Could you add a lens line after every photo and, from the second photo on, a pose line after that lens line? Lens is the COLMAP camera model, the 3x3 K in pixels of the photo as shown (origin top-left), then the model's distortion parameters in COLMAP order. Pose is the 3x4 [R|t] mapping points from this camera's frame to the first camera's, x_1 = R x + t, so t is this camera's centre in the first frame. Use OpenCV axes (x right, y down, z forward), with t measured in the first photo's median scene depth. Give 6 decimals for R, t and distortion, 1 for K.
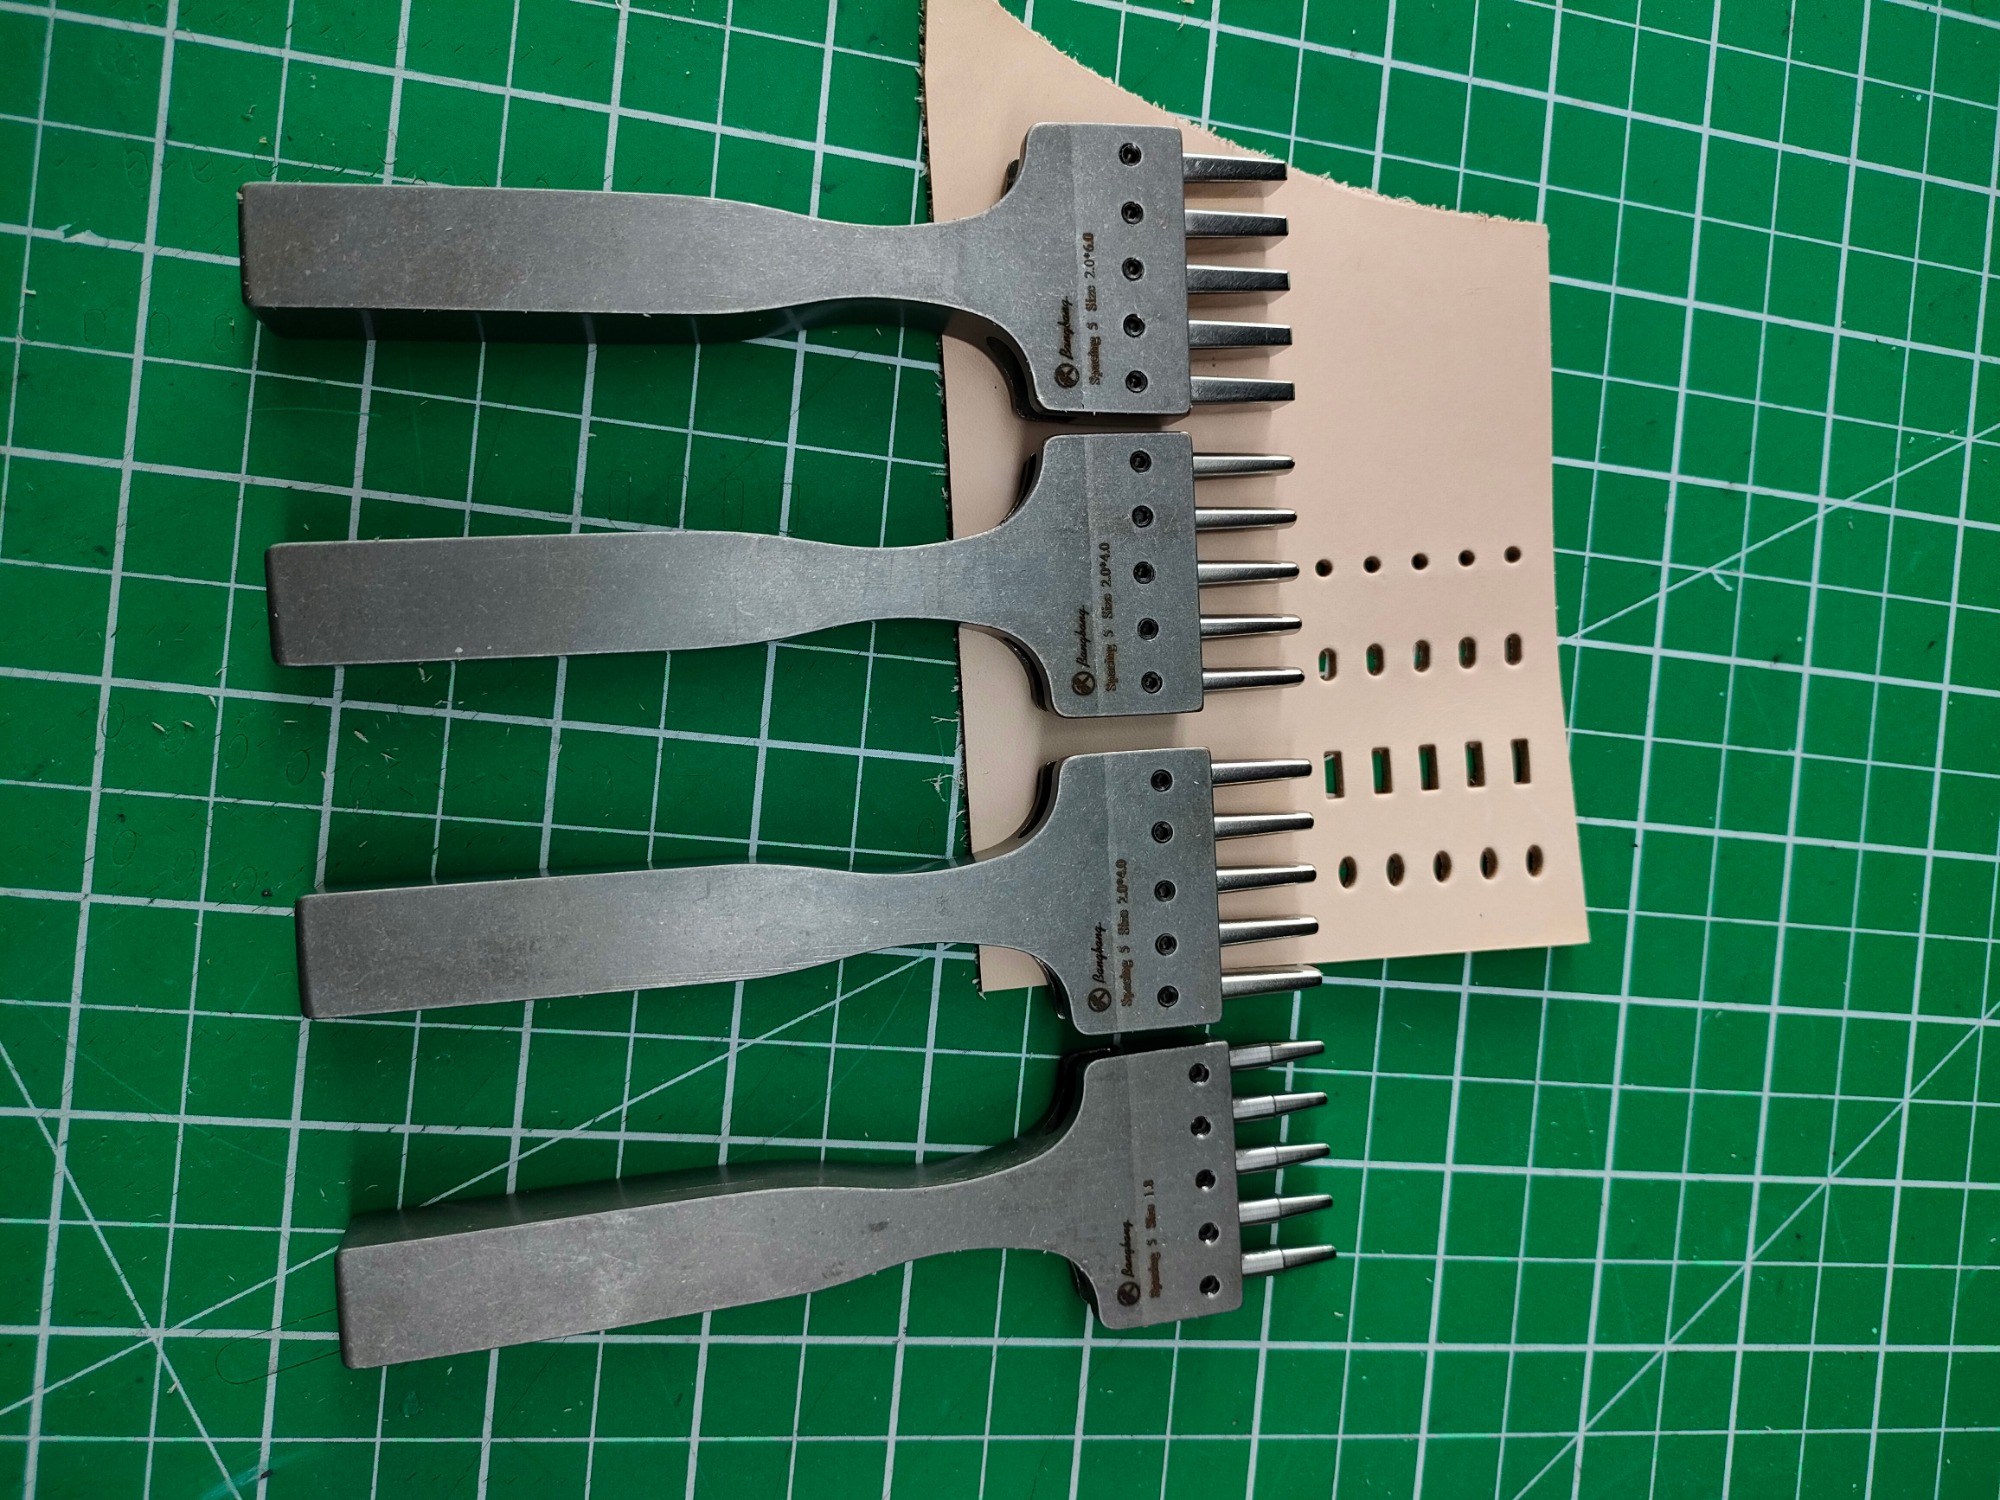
lens RADIAL K [[1644.5, 0, 1034.4], [0, 1644.5, 753.3], [0, 0, 1]] dist [0.068258, -0.164996]
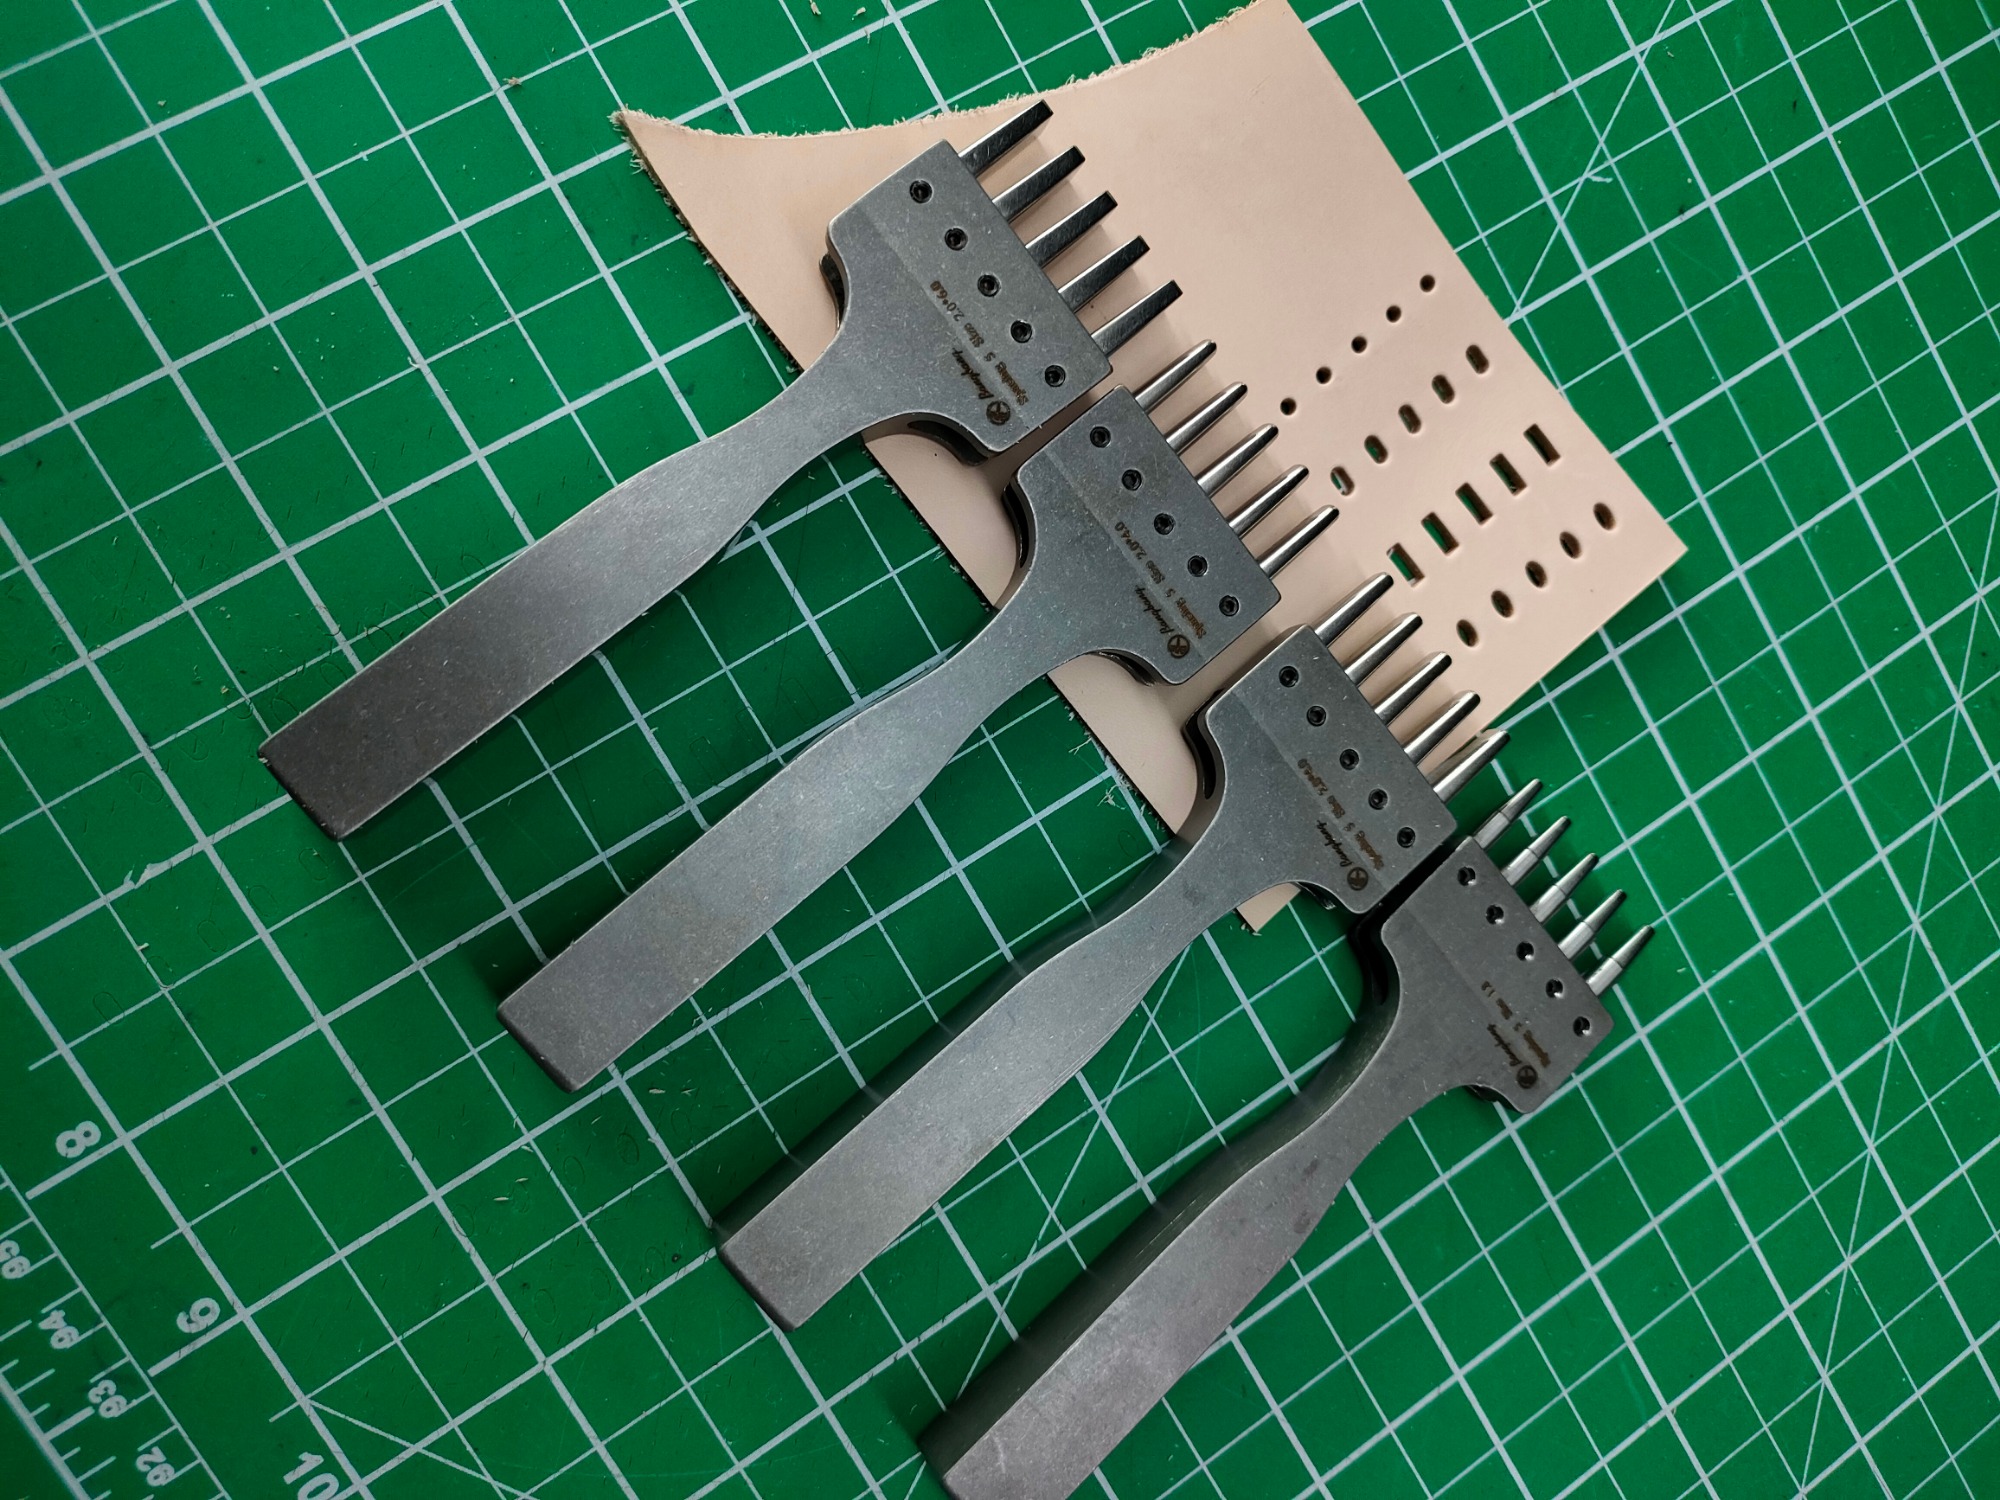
lens RADIAL K [[1644.5, 0, 1034.4], [0, 1644.5, 753.3], [0, 0, 1]] dist [0.068258, -0.164996]
pose [[0.813872, -0.580824, -0.016001, -0.064281], [0.578220, 0.806898, 0.120738, -0.159940], [-0.057216, -0.107517, 0.992555, -0.033233]]
